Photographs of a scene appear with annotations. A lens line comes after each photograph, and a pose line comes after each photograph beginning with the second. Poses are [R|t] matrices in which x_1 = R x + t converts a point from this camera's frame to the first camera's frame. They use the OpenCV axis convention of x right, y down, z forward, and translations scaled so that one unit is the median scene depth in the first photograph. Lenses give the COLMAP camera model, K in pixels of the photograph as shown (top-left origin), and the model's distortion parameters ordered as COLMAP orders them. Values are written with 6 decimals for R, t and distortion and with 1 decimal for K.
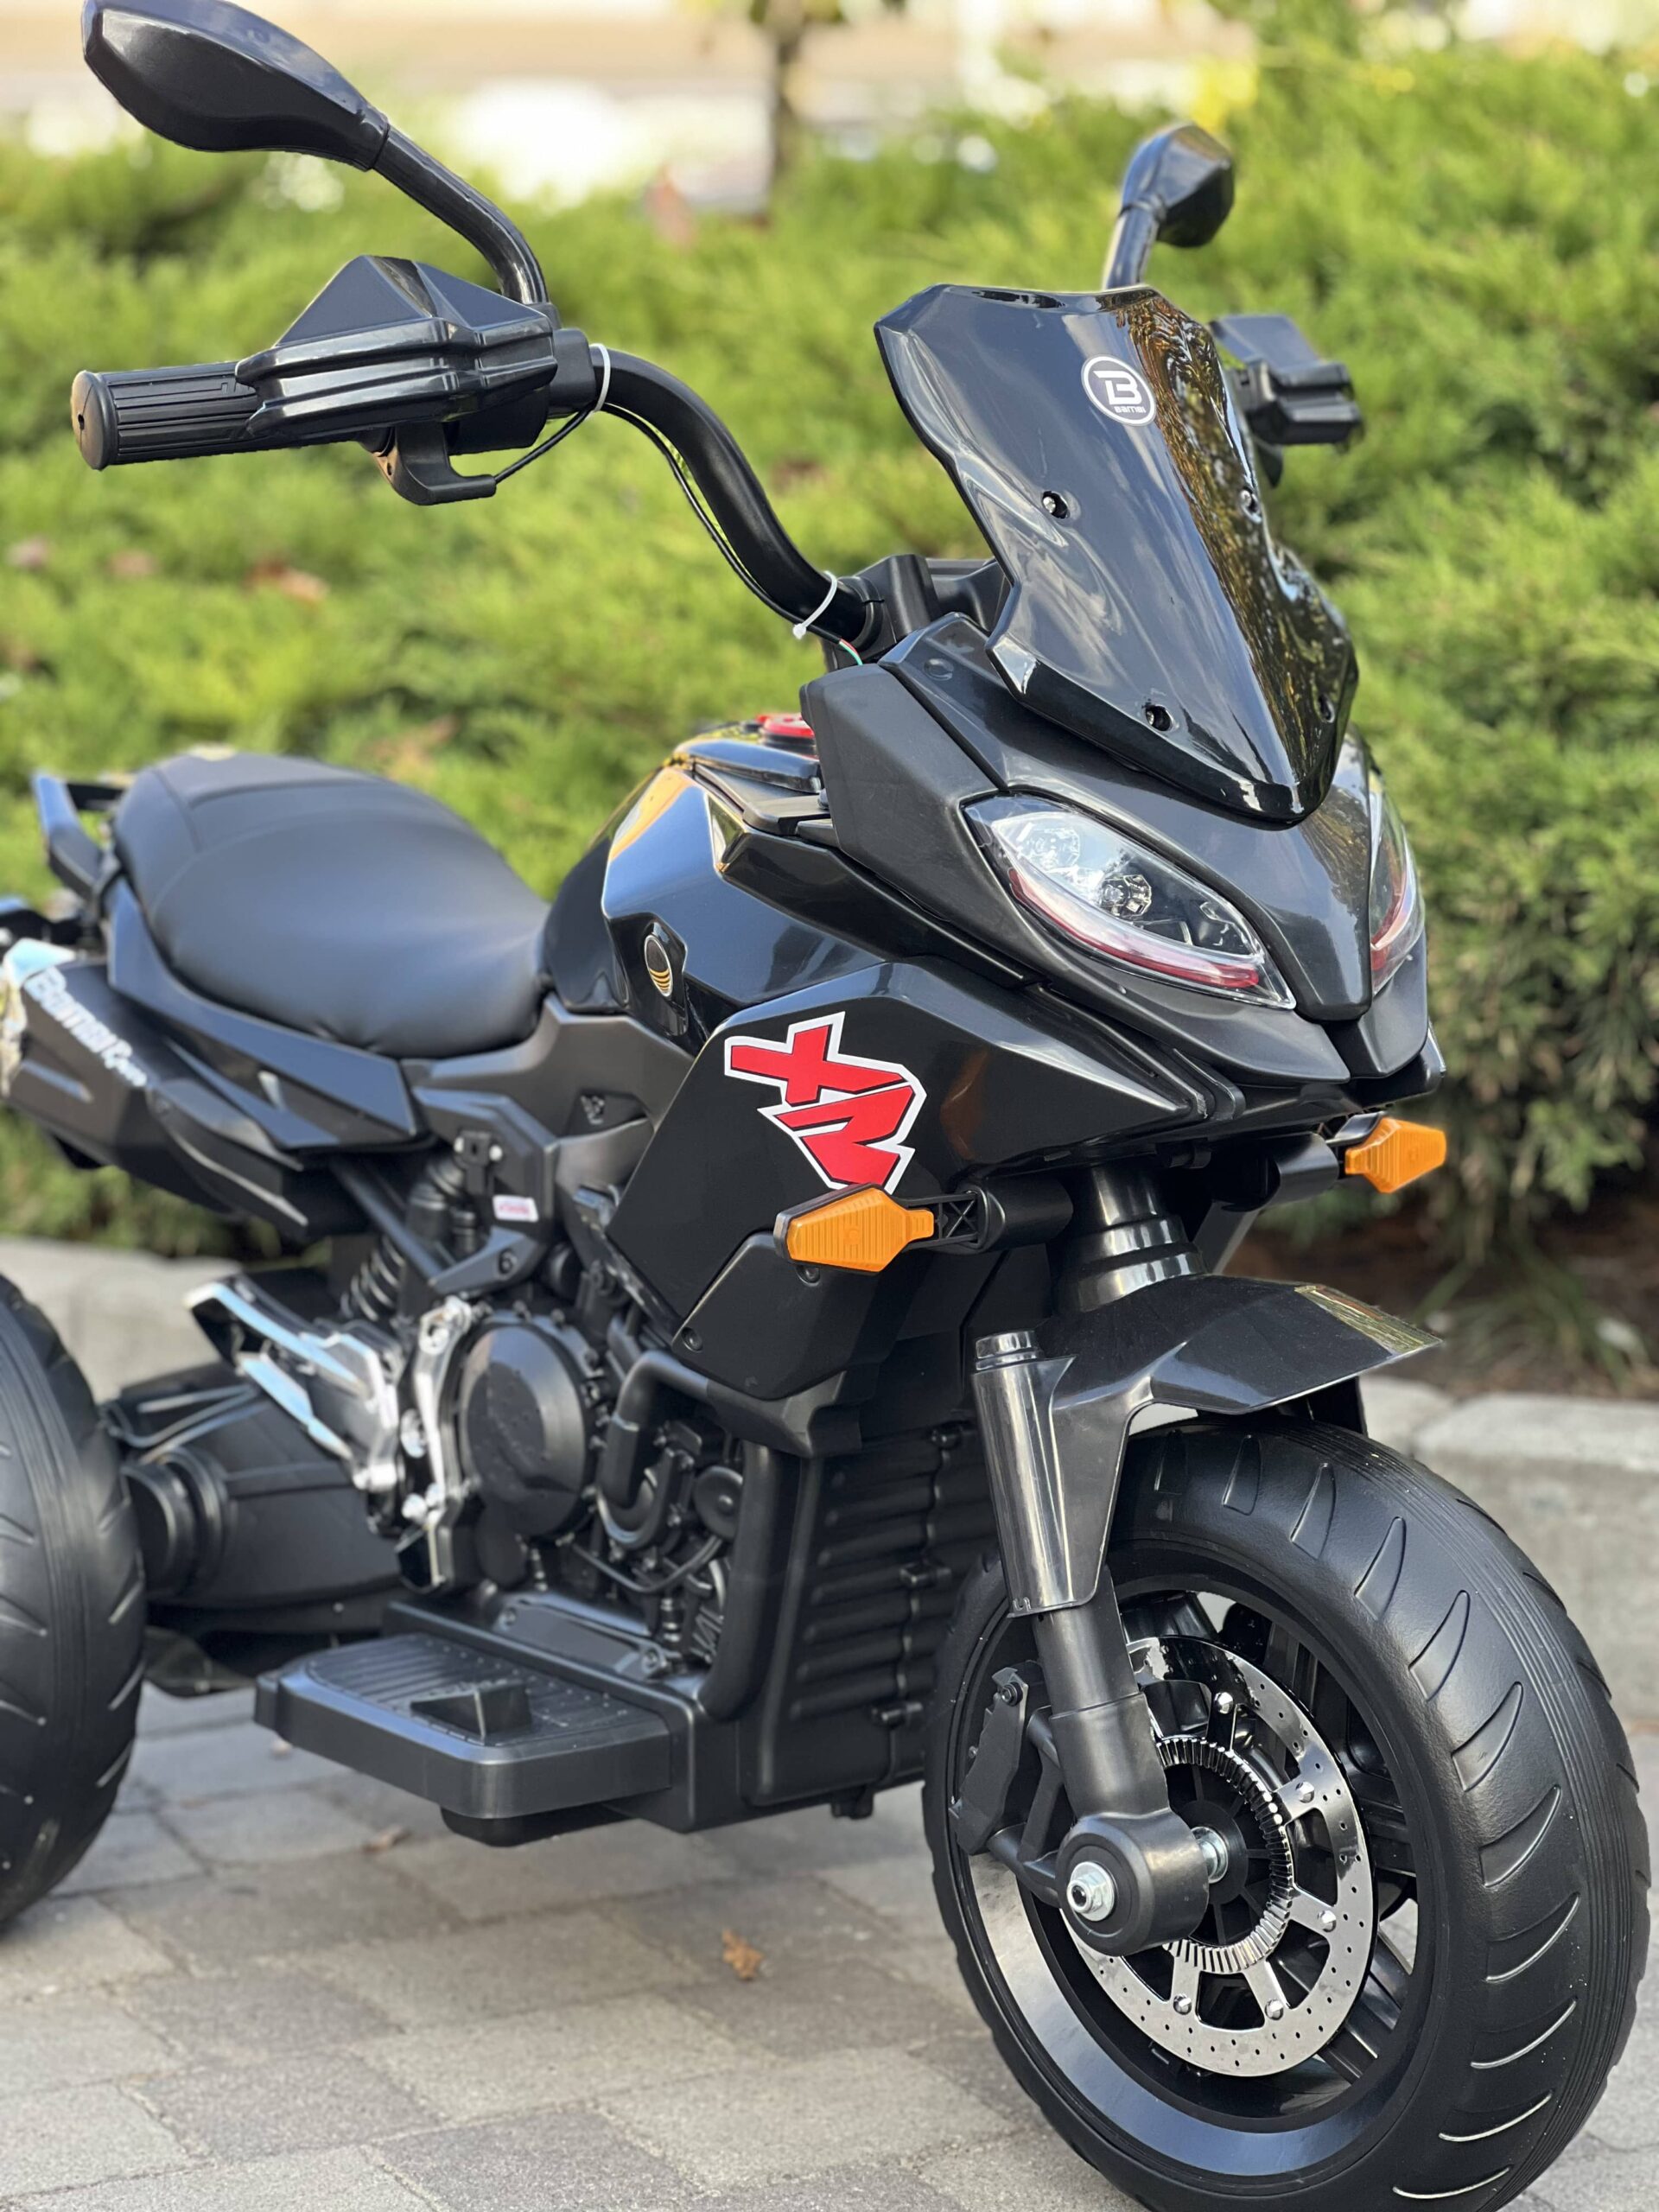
lens RADIAL K [[4982.4, 0, 944.1], [0, 4982.4, 1106.4], [0, 0, 1]] dist [-0.013375, 1.638605]
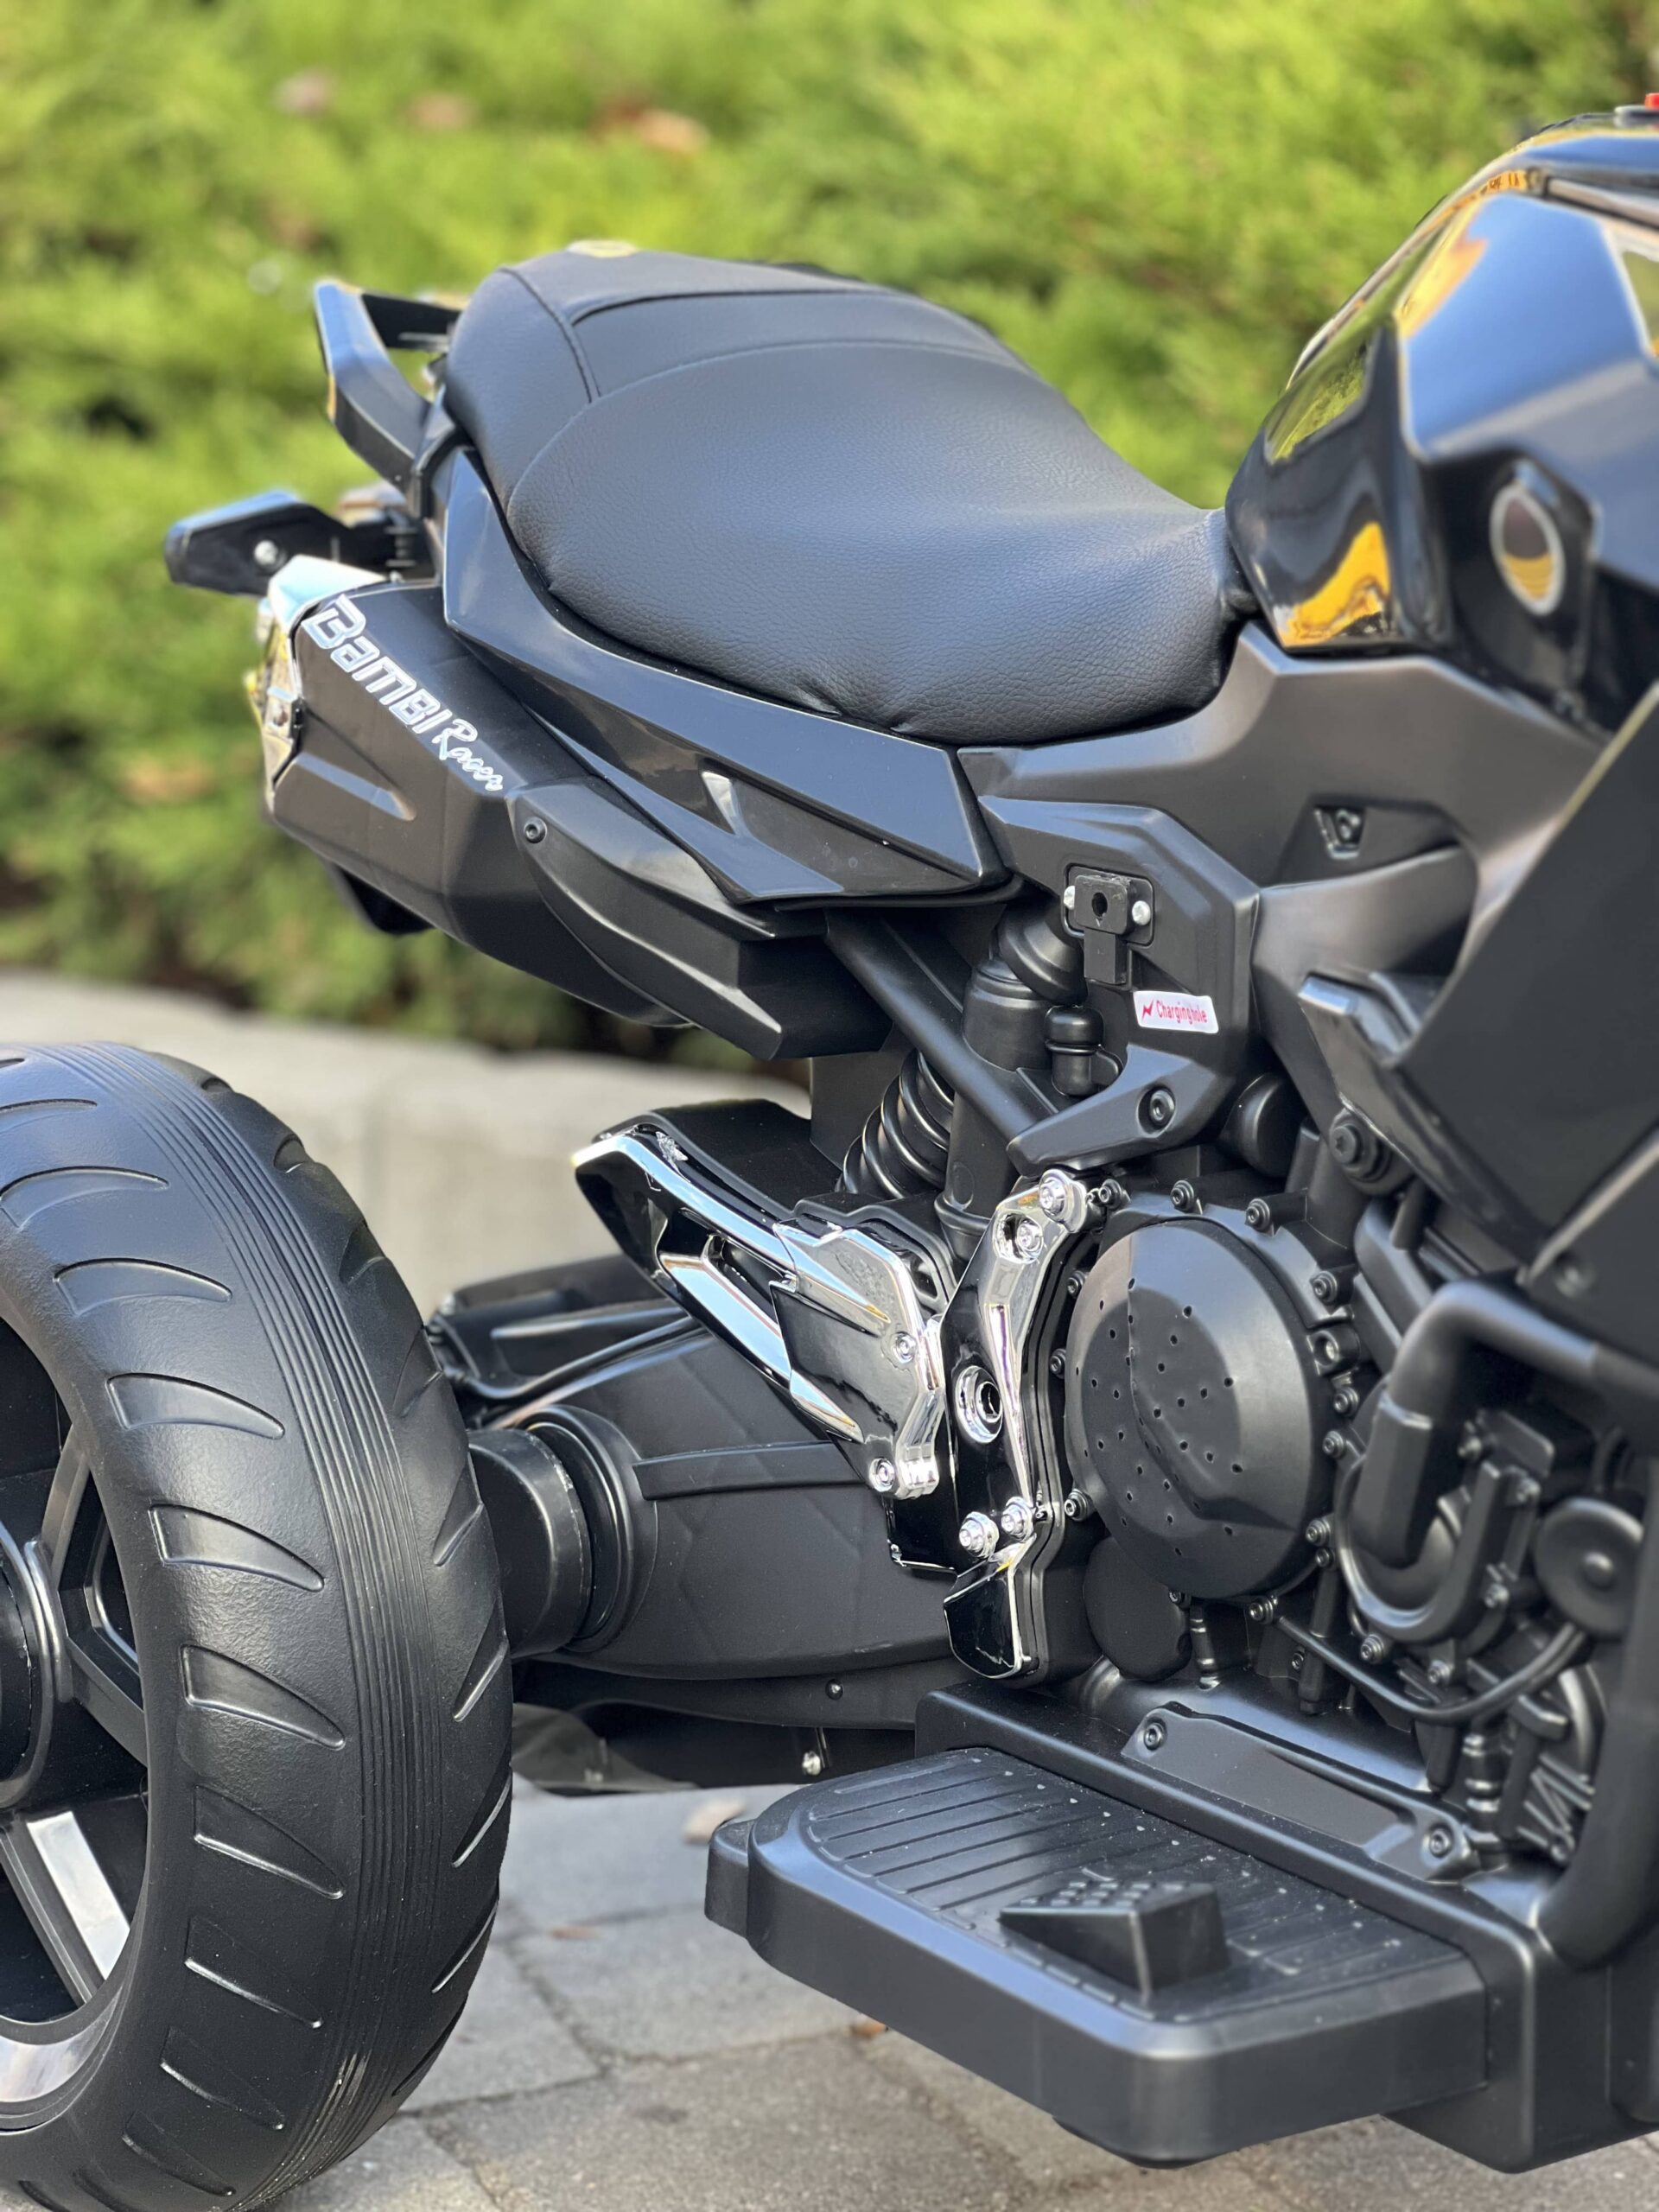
lens RADIAL K [[4987.4, 0, 829.5], [0, 4987.4, 1106.0], [0, 0, 1]] dist [-0.232254, 4.424067]
pose [[0.997108, 0.005206, -0.075824, -0.082257], [-0.001350, 0.998707, 0.050817, 0.002794], [0.075990, -0.050567, 0.995826, 0.444022]]
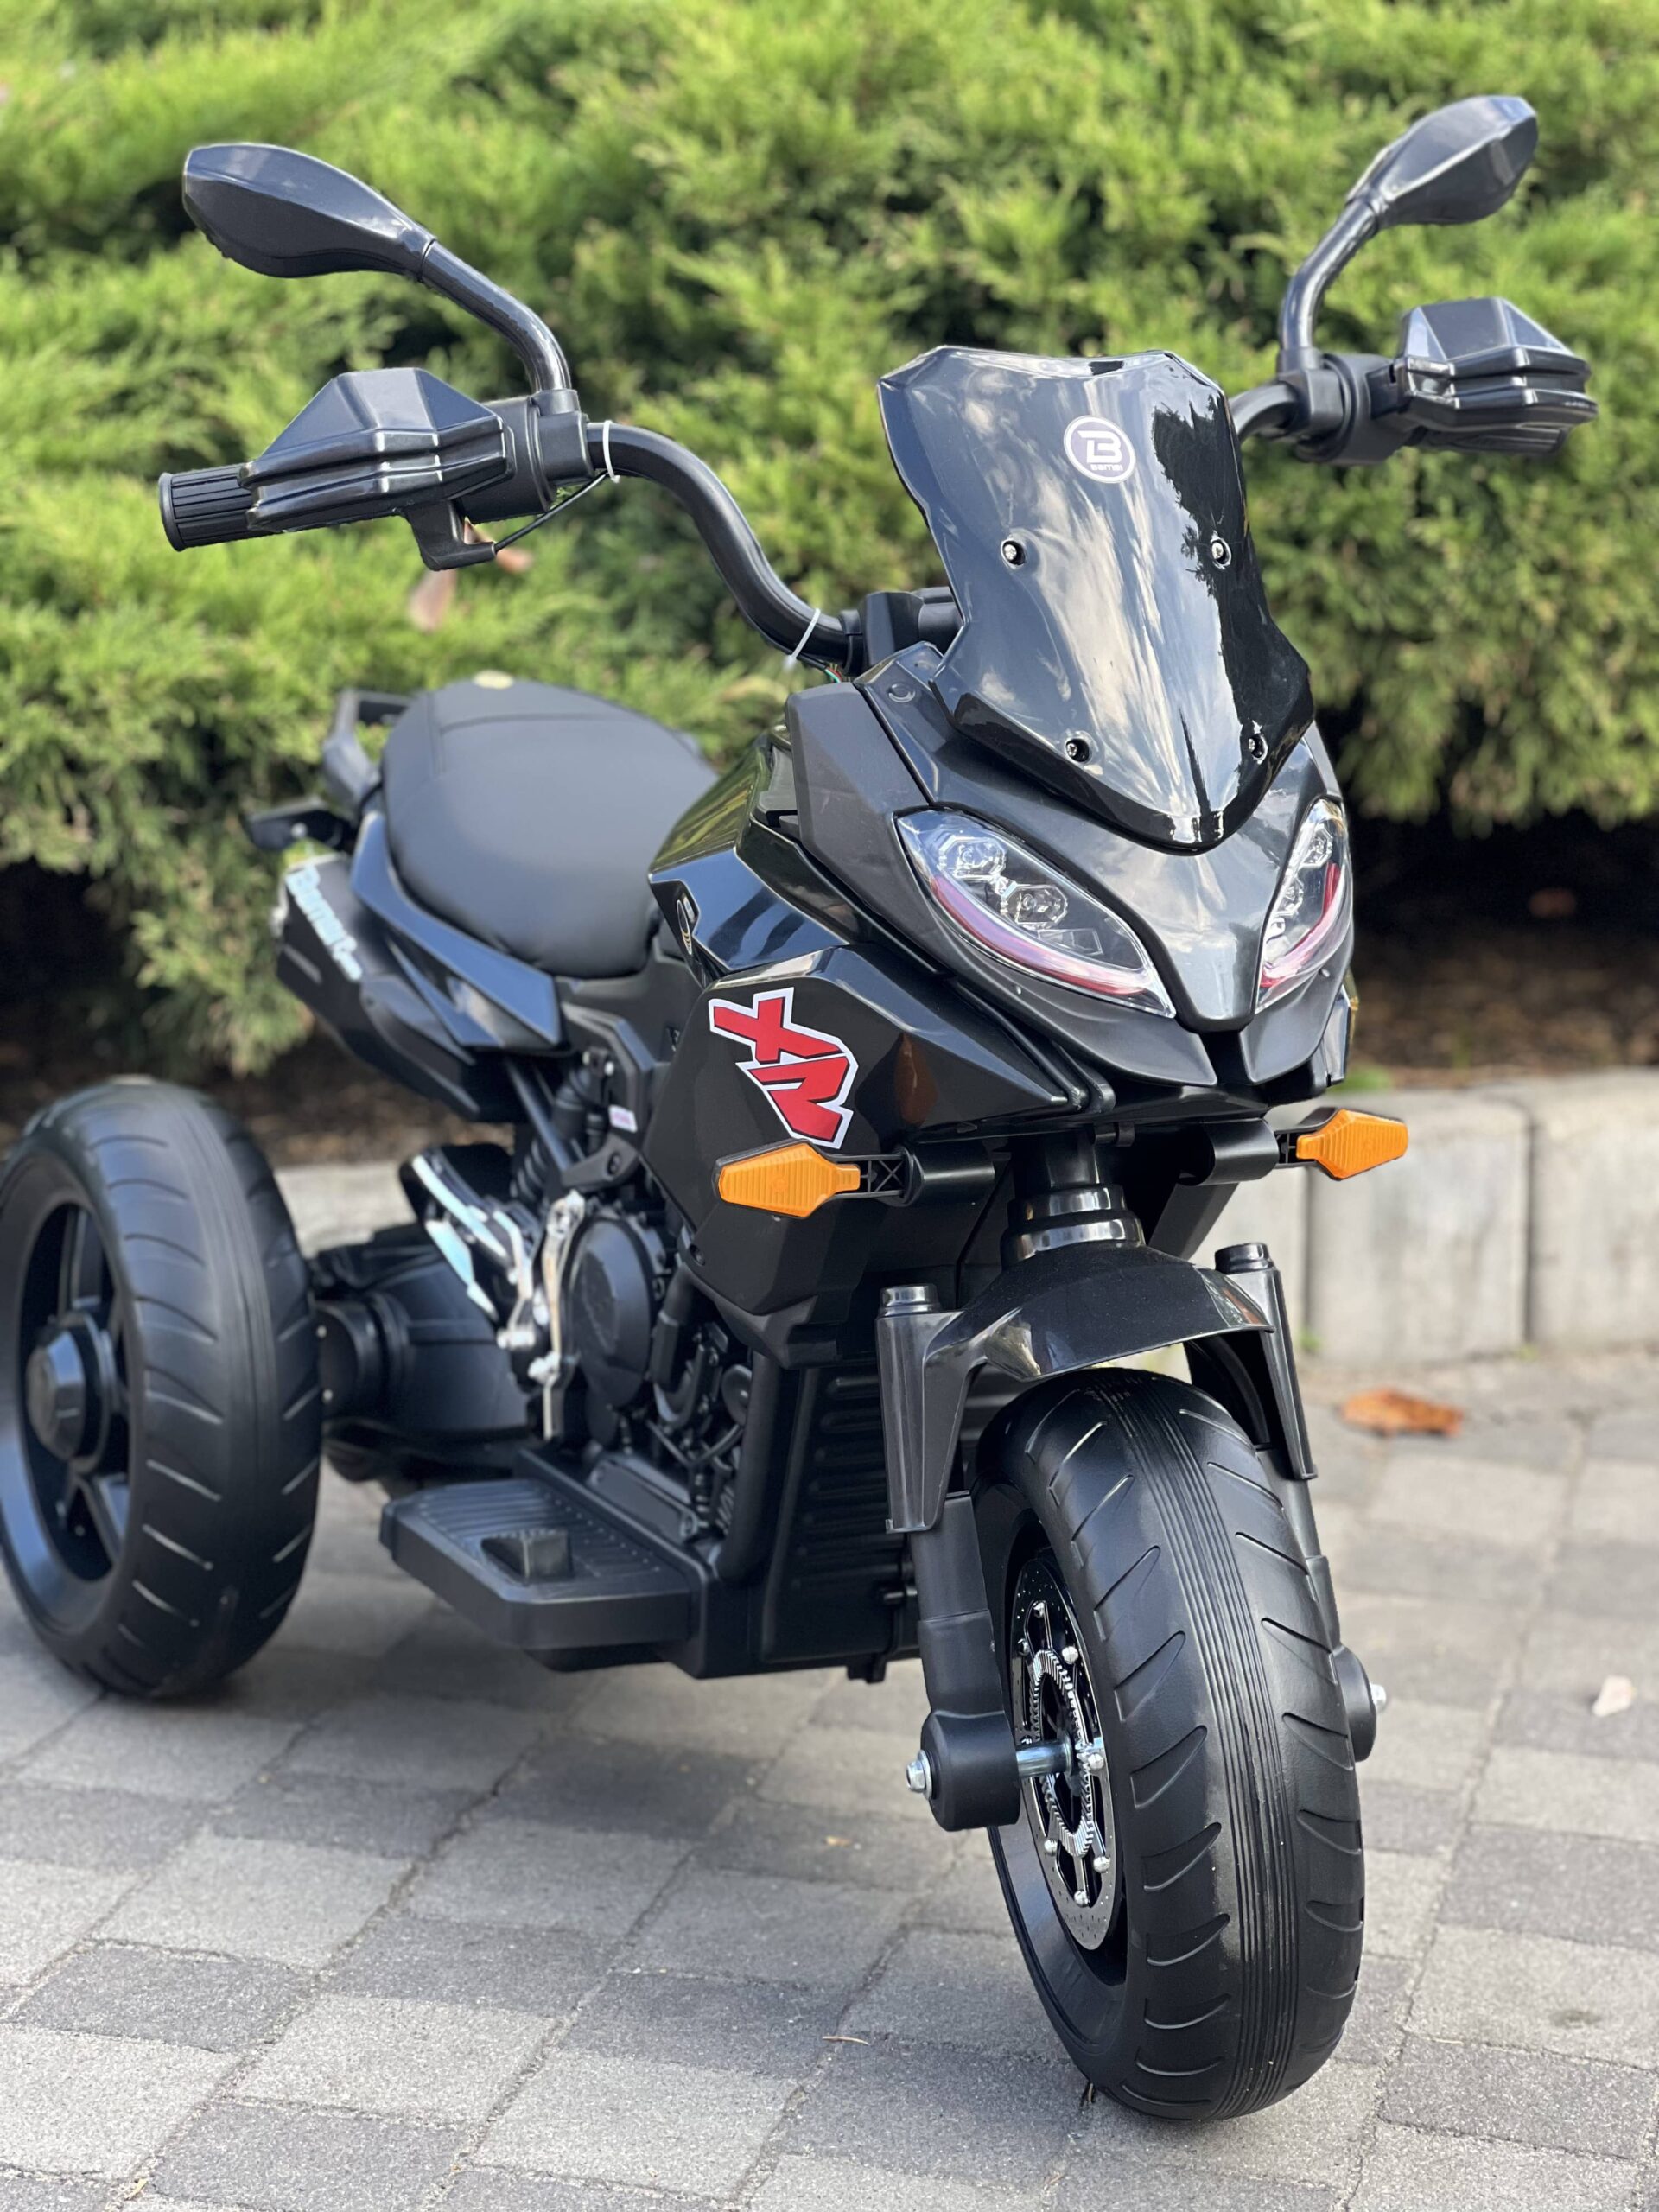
lens RADIAL K [[4982.4, 0, 944.1], [0, 4982.4, 1106.4], [0, 0, 1]] dist [-0.013375, 1.638605]
pose [[0.975405, 0.085032, -0.203359, 0.216222], [-0.075916, 0.995745, 0.052228, -0.047156], [0.206934, -0.035505, 0.977710, -0.095648]]
